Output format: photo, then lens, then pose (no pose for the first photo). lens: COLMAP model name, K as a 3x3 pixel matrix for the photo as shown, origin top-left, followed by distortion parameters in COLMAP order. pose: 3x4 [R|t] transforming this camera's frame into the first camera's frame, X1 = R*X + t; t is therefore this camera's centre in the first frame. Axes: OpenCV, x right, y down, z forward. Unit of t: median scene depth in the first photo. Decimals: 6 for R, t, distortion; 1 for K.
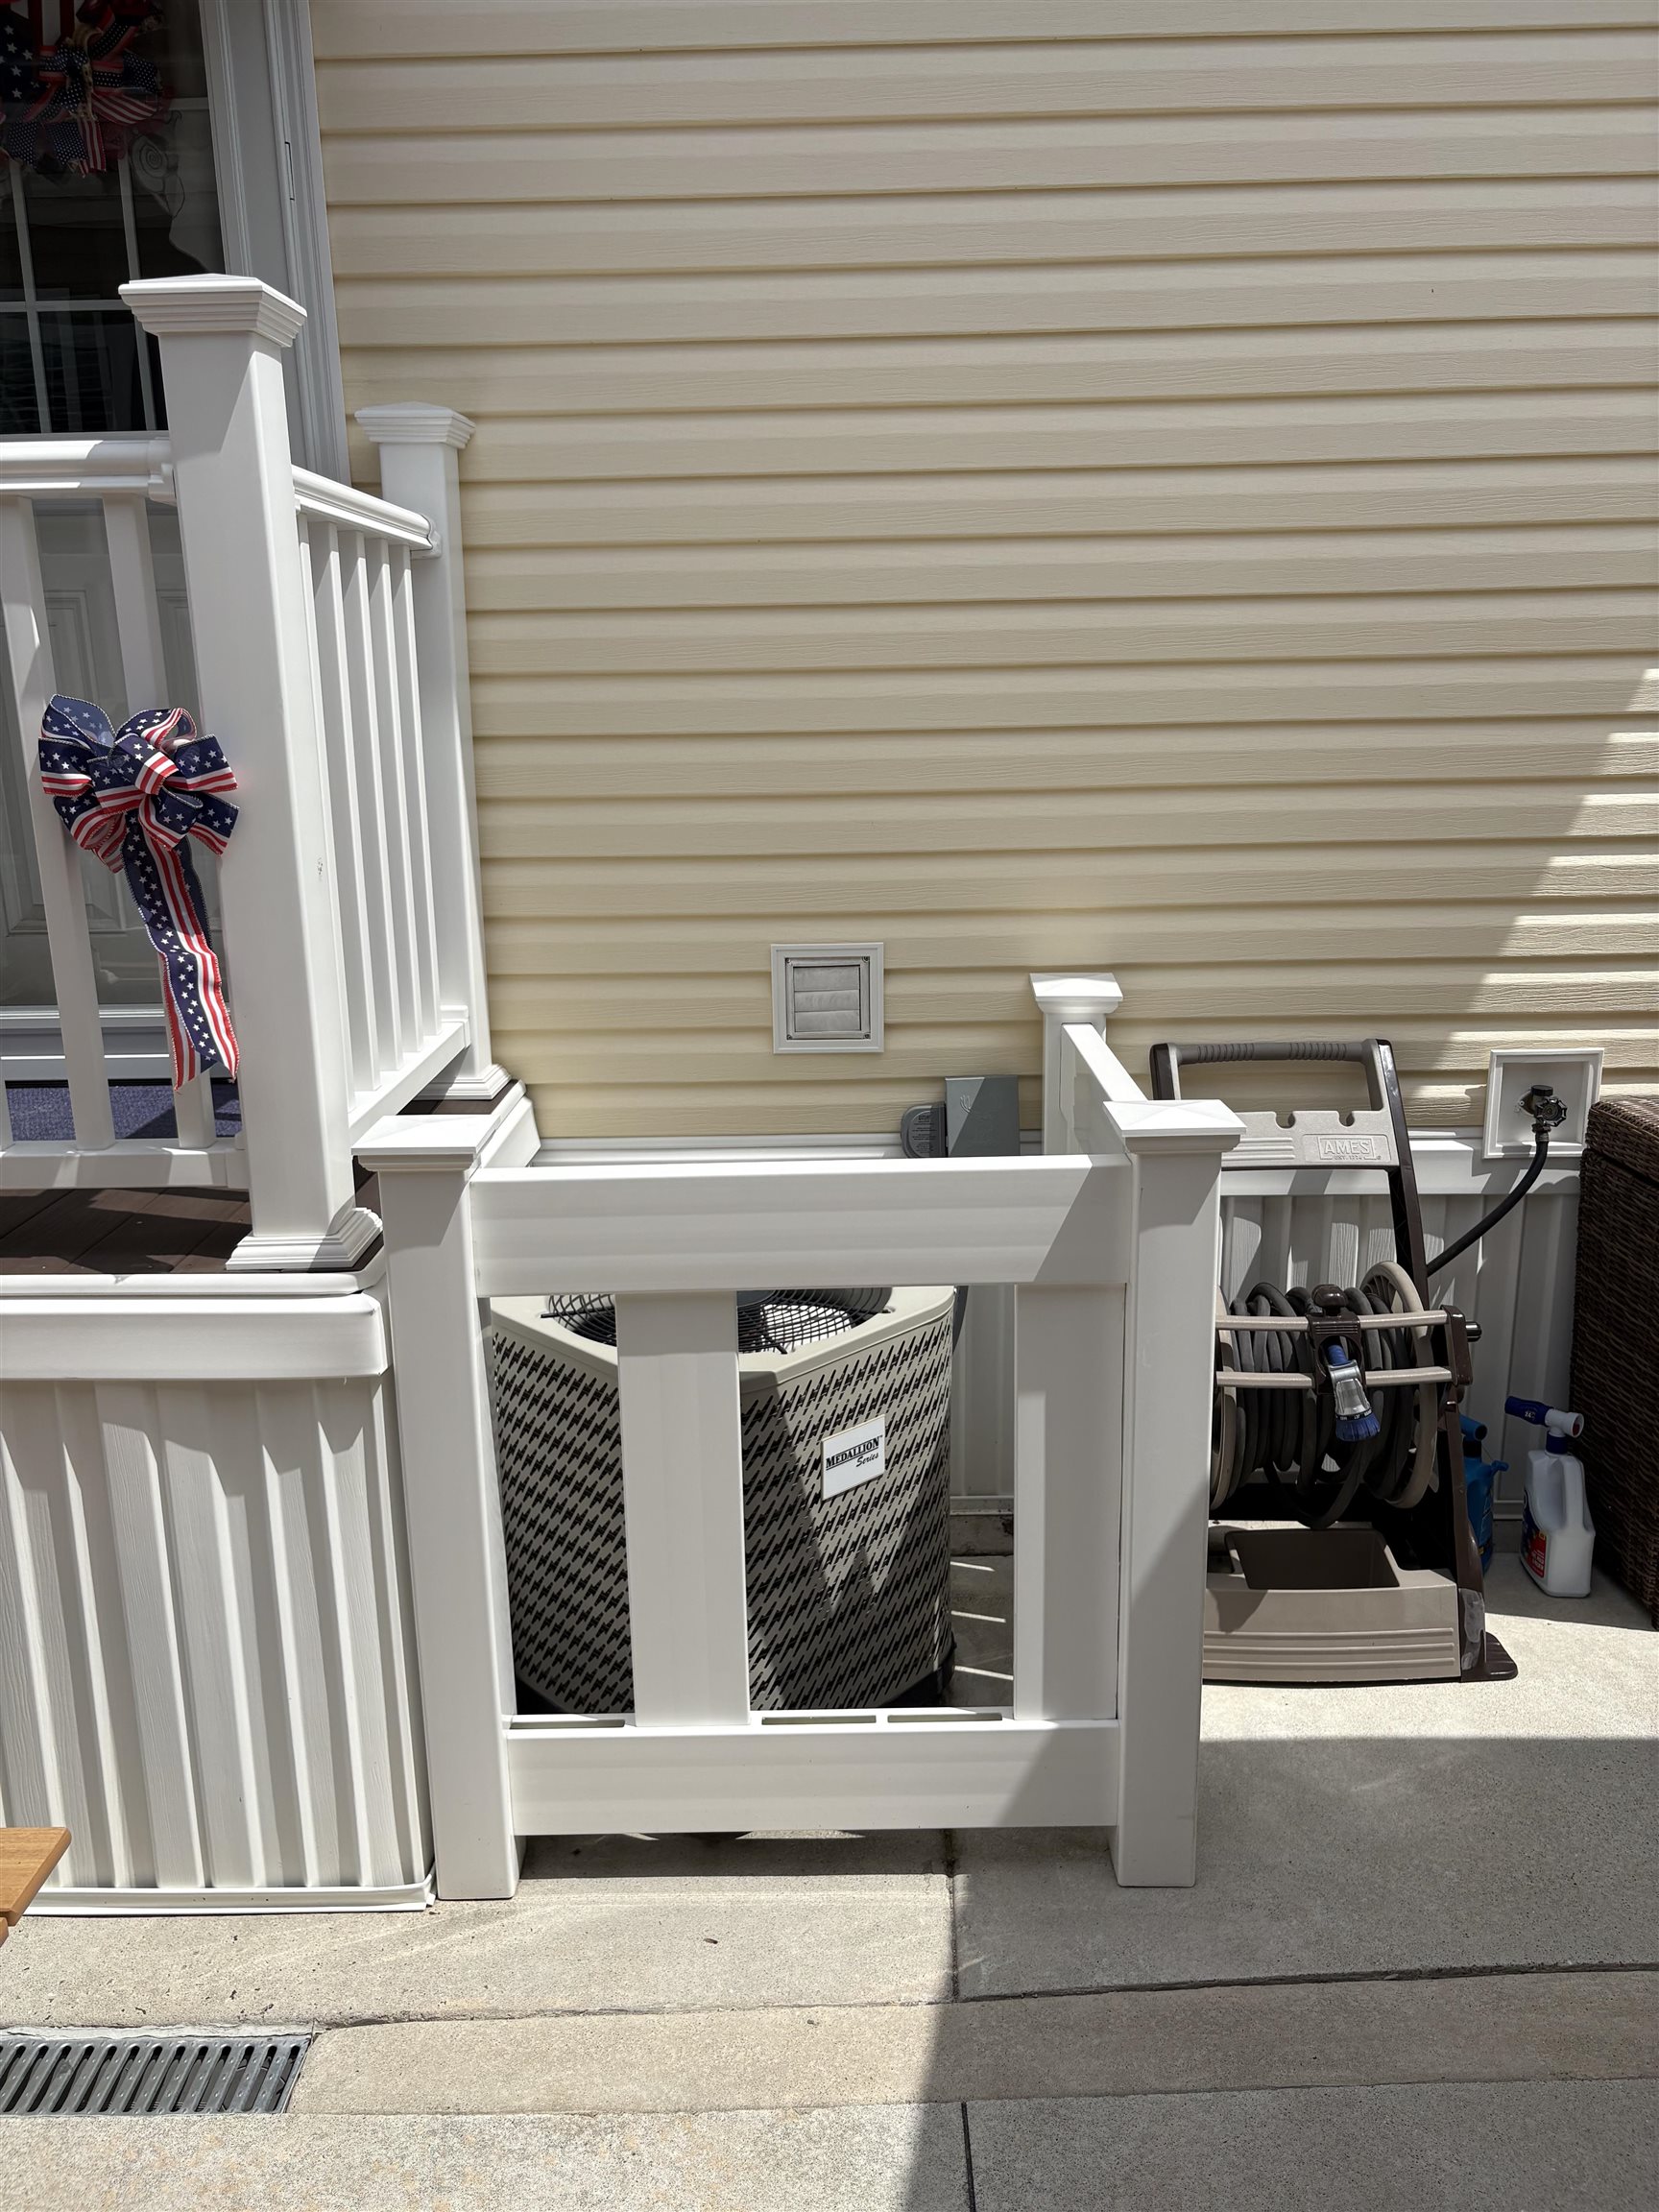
lens RADIAL K [[1687.4, 0, 834.5], [0, 1687.4, 1087.5], [0, 0, 1]] dist [0.061254, -0.081924]
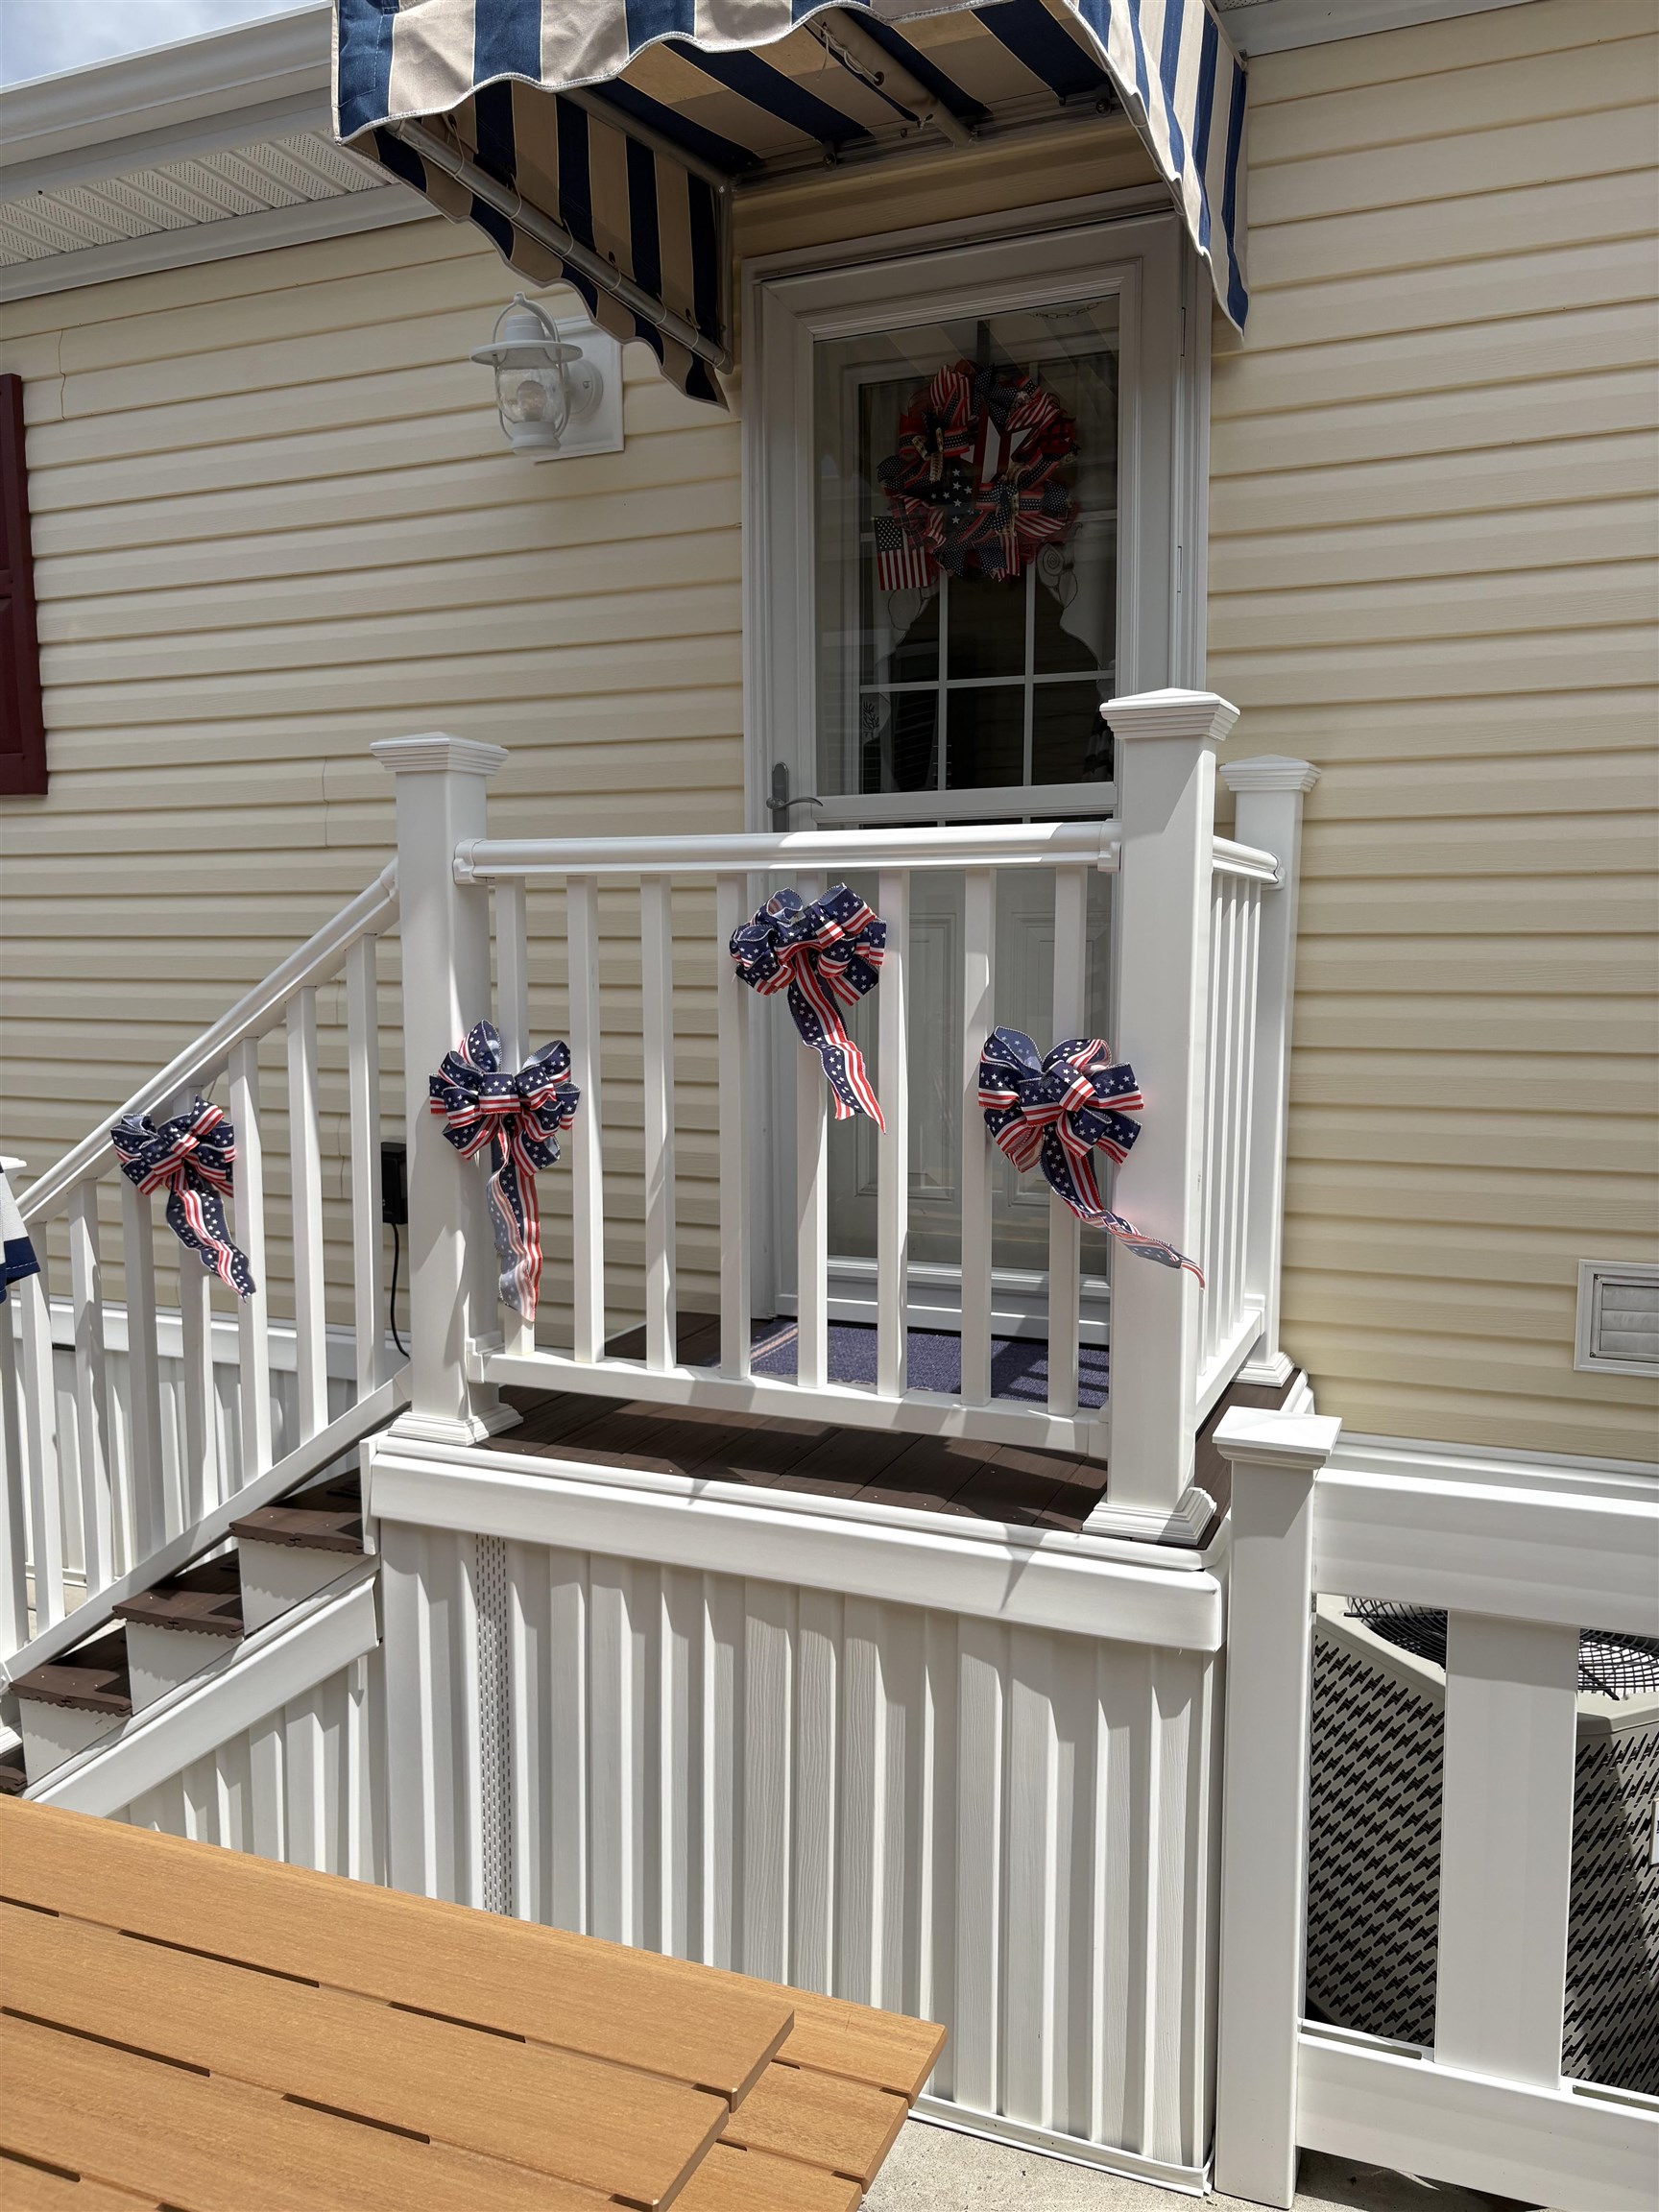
lens RADIAL K [[1684.9, 0, 829.5], [0, 1684.9, 1106.0], [0, 0, 1]] dist [0.040179, -0.047526]
pose [[0.924590, 0.048305, -0.377888, -0.099411], [-0.099090, 0.988280, -0.116117, -0.020708], [0.367850, 0.144805, 0.918541, -0.108482]]
